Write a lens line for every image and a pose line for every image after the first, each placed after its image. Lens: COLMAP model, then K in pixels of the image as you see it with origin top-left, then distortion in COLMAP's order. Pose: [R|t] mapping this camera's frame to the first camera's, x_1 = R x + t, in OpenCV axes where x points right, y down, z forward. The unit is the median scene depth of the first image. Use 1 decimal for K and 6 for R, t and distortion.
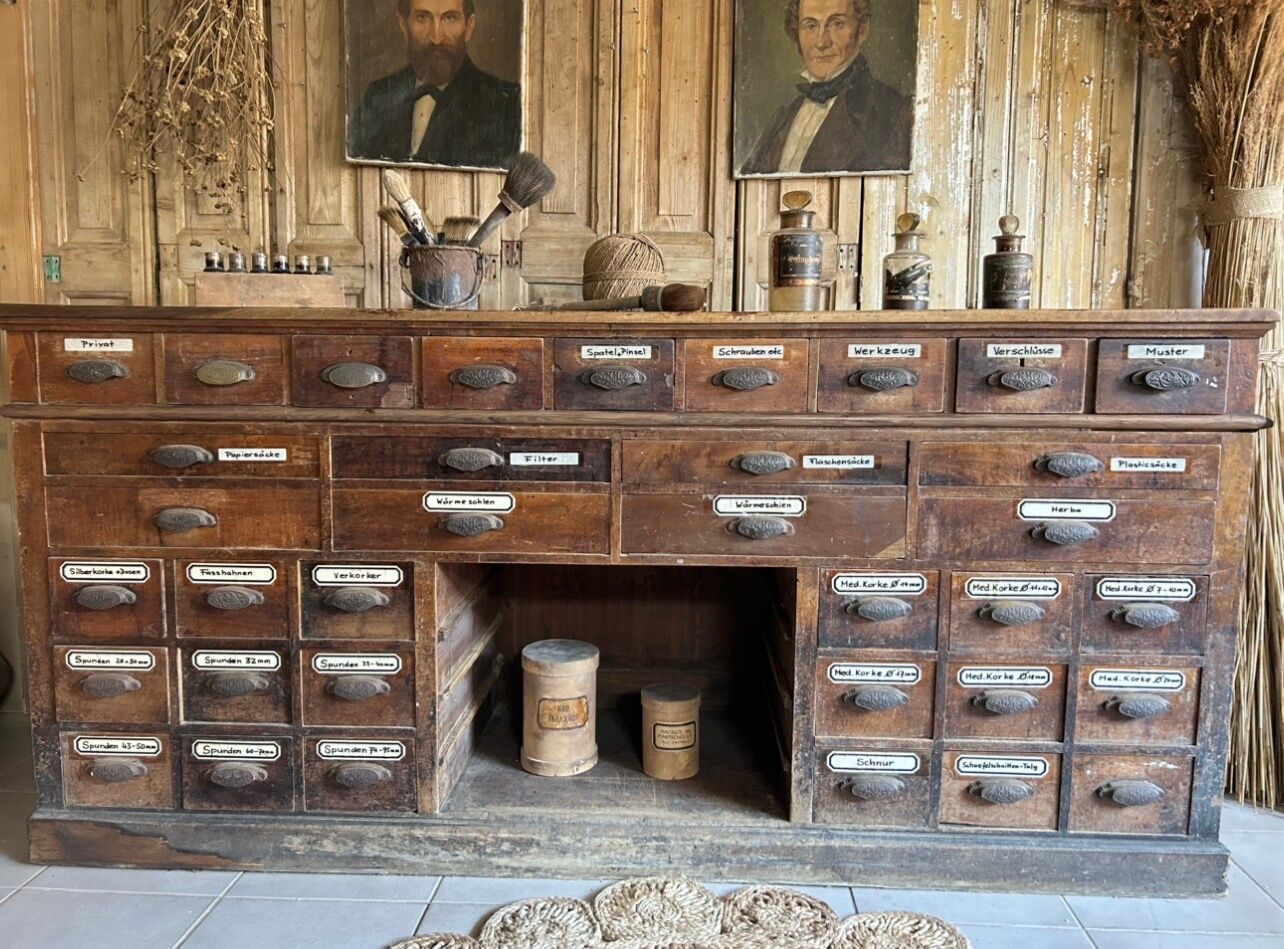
lens RADIAL K [[969.9, 0, 644.4], [0, 969.9, 465.7], [0, 0, 1]] dist [0.040372, -0.040170]
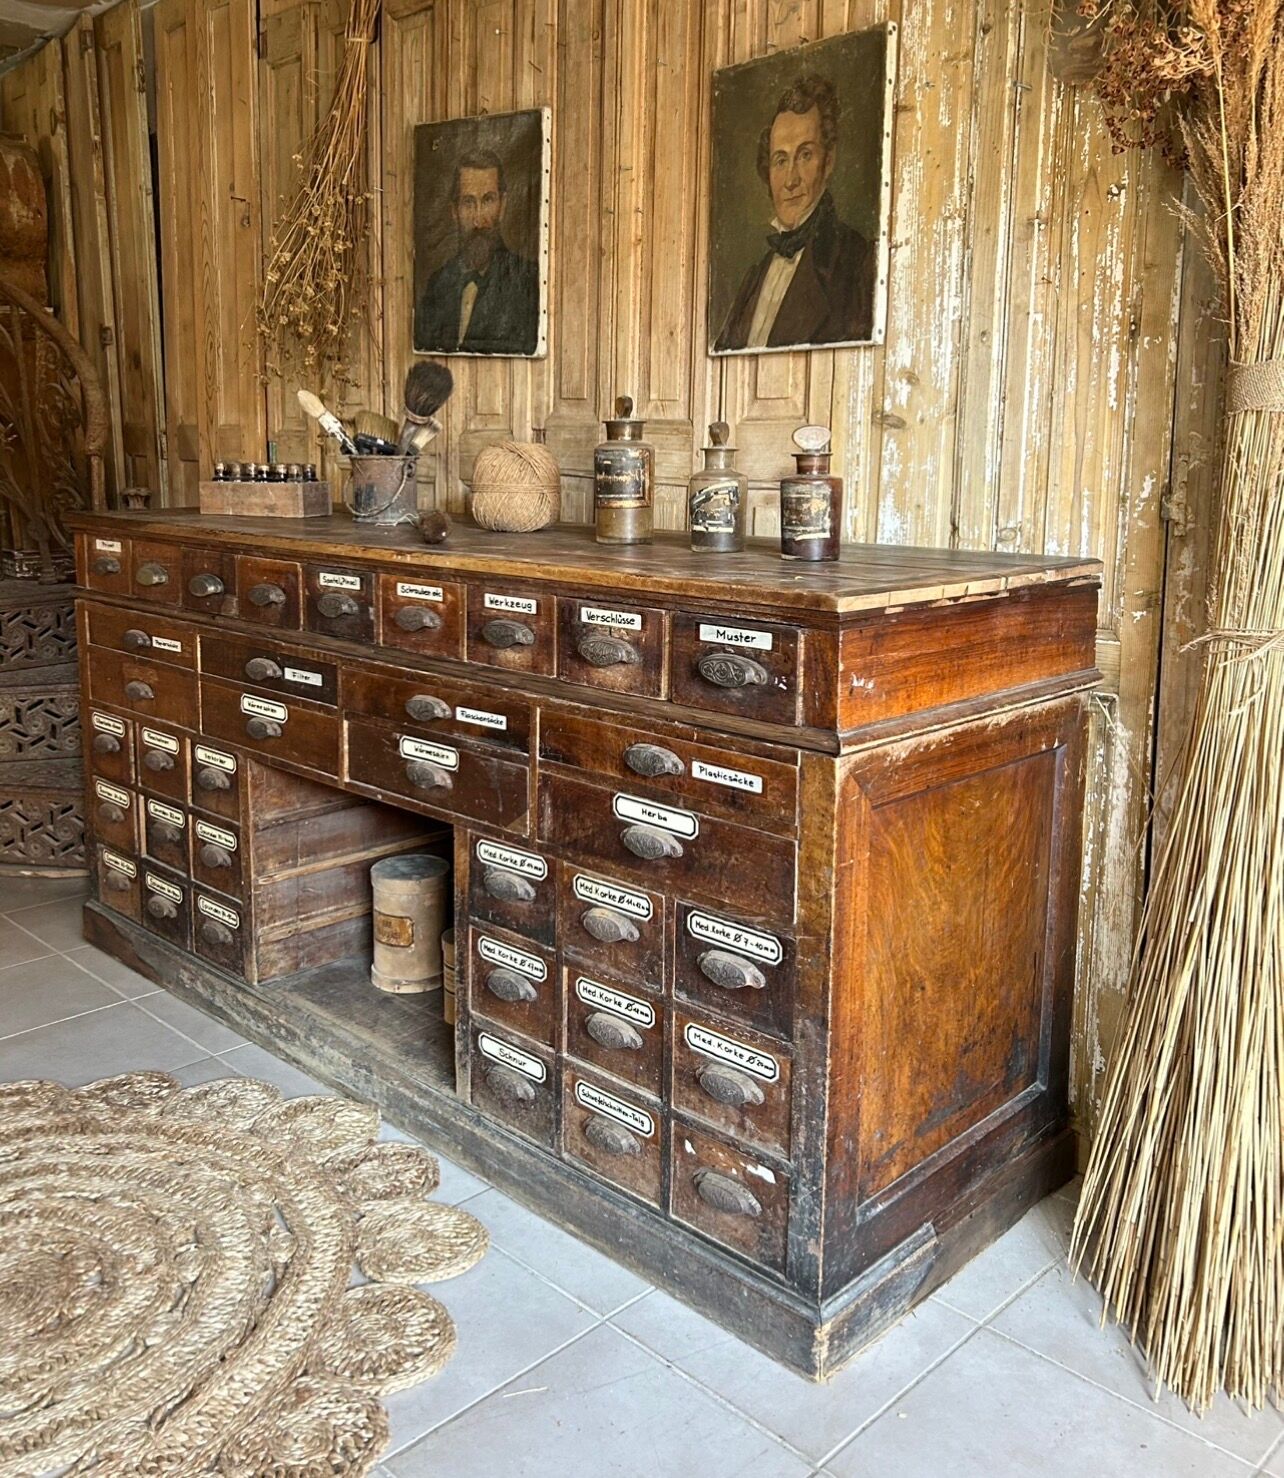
lens RADIAL K [[1326.2, 0, 633.5], [0, 1326.2, 629.7], [0, 0, 1]] dist [0.121157, -0.303766]
pose [[0.746921, 0.094998, -0.658092, 1.063075], [-0.078889, 0.995411, 0.054153, -0.157167], [0.660216, 0.011468, 0.750988, 0.144180]]
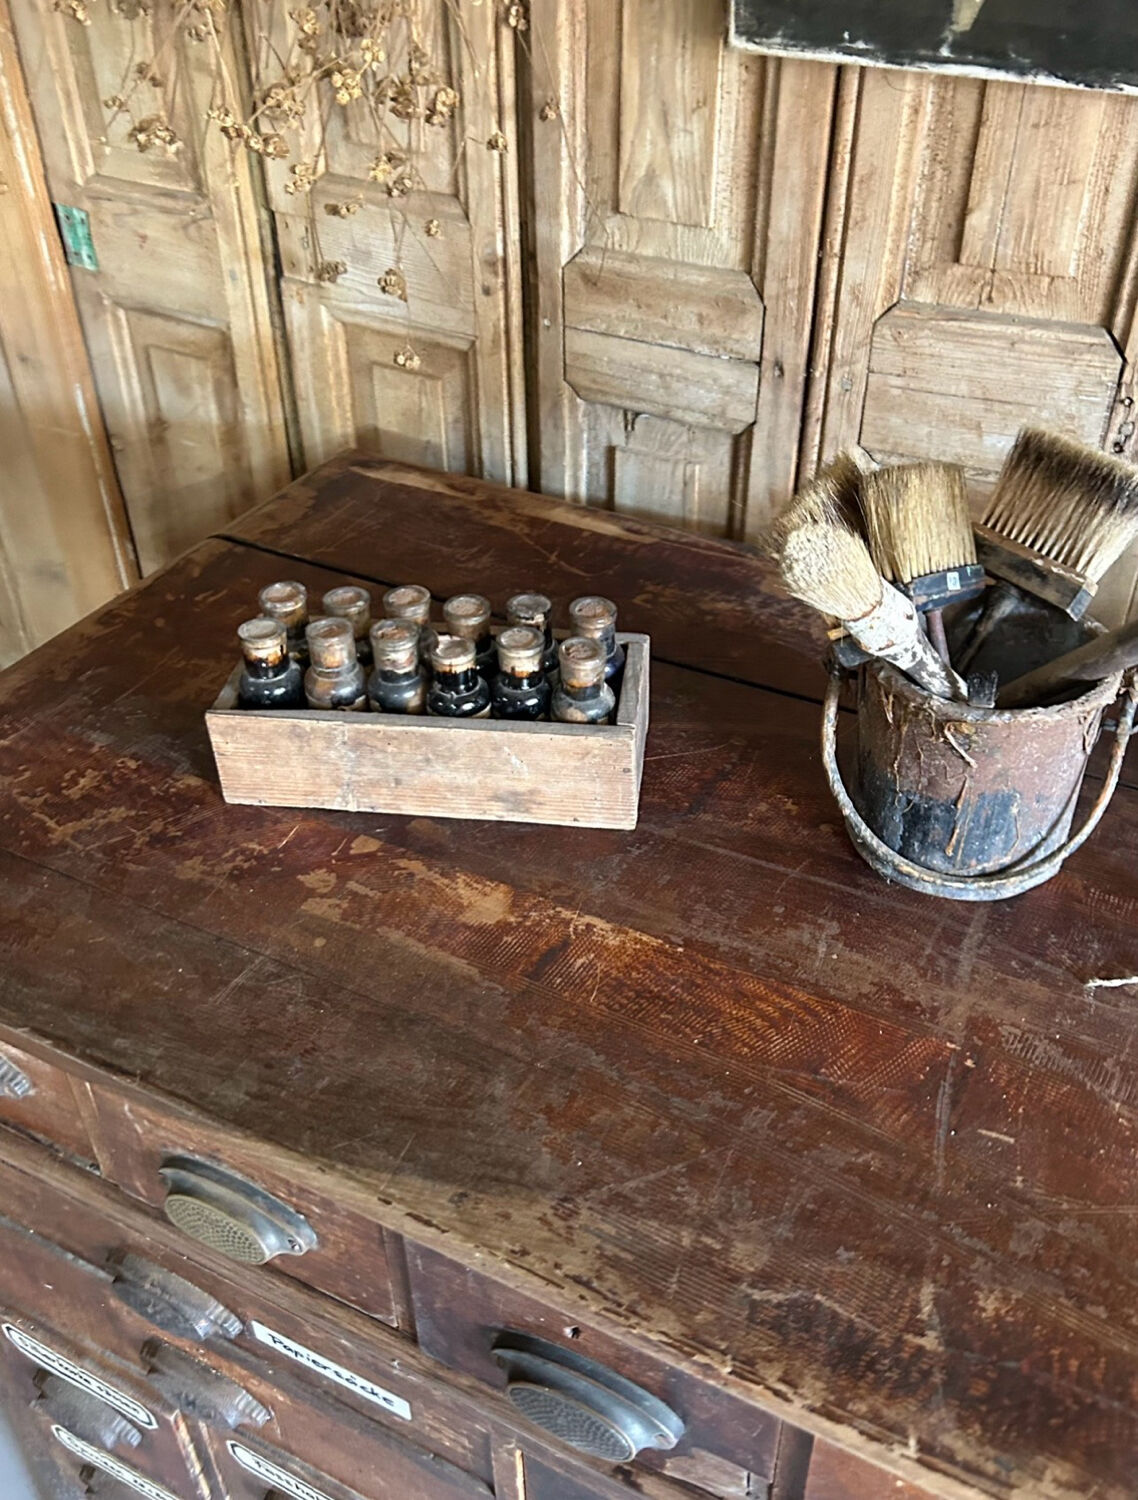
lens RADIAL K [[1395.3, 0, 574.2], [0, 1395.3, 783.8], [0, 0, 1]] dist [0.005205, -0.002841]
pose [[0.900573, 0.247837, -0.357134, -0.182743], [-0.024313, 0.848987, 0.527854, -0.454993], [0.434024, -0.466688, 0.770601, 0.713489]]
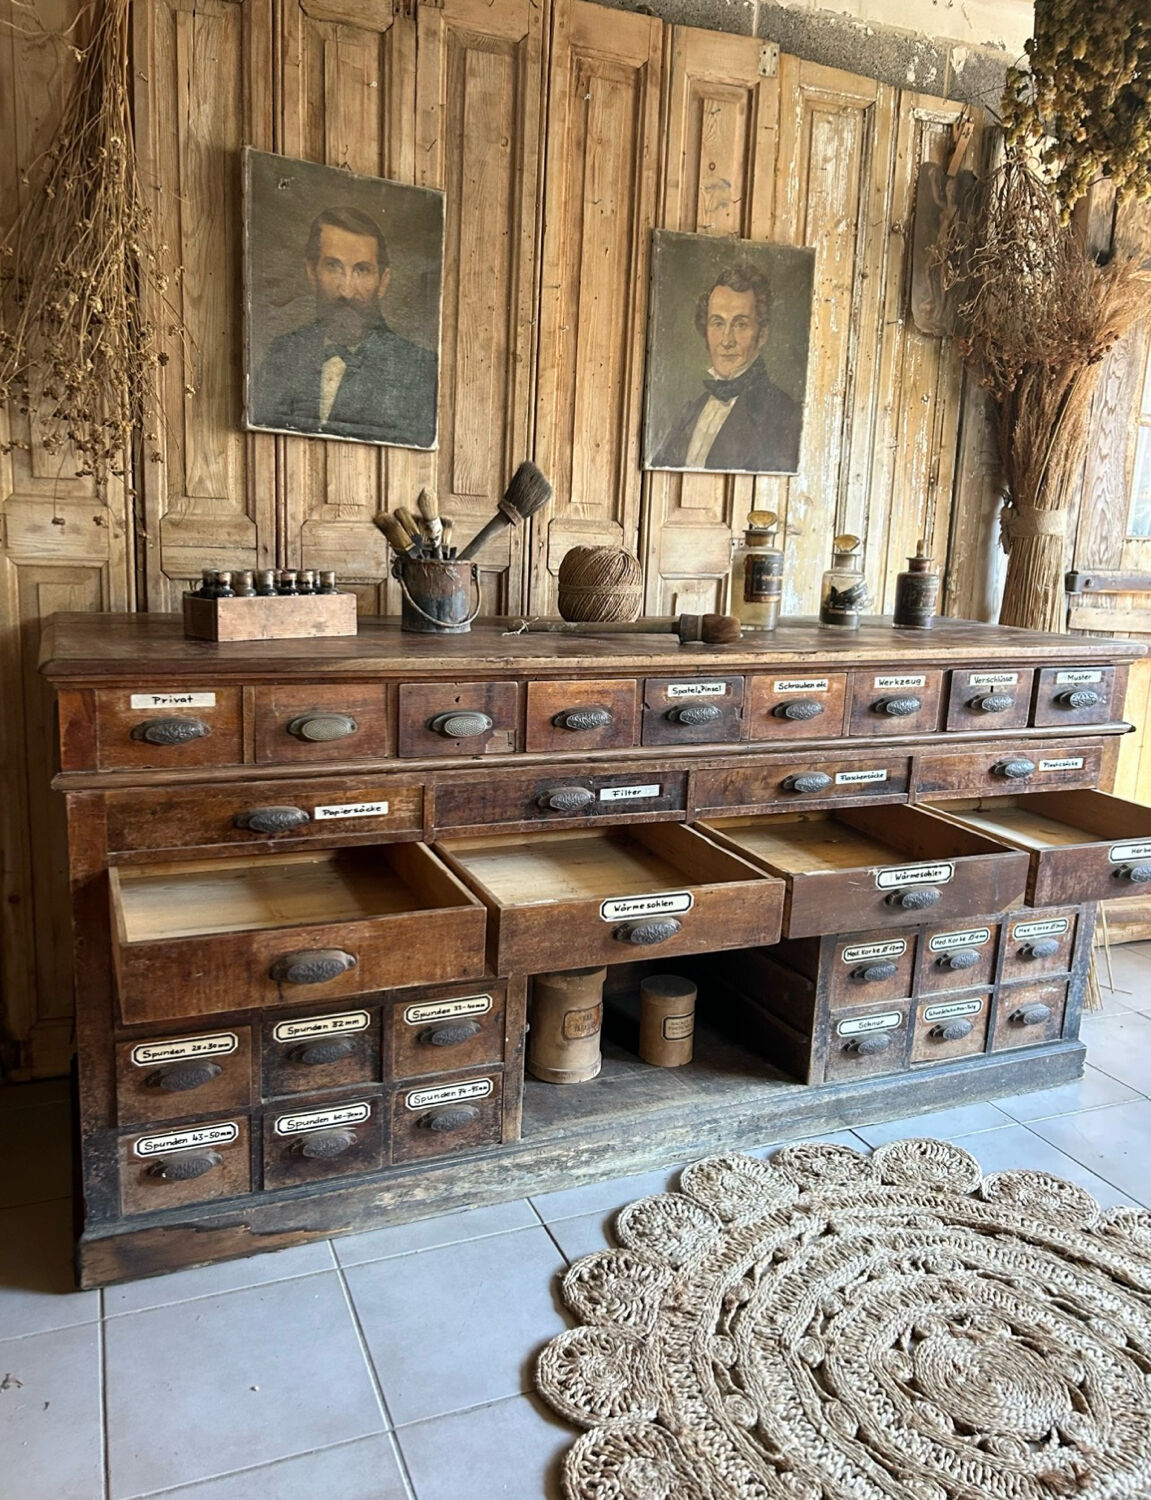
lens RADIAL K [[1160.0, 0, 566.8], [0, 1160.0, 751.0], [0, 0, 1]] dist [0.099833, -0.228544]
pose [[0.900892, -0.060773, 0.429768, -0.670776], [0.017591, 0.994448, 0.103749, -0.174817], [-0.433687, -0.085906, 0.896959, -0.084403]]
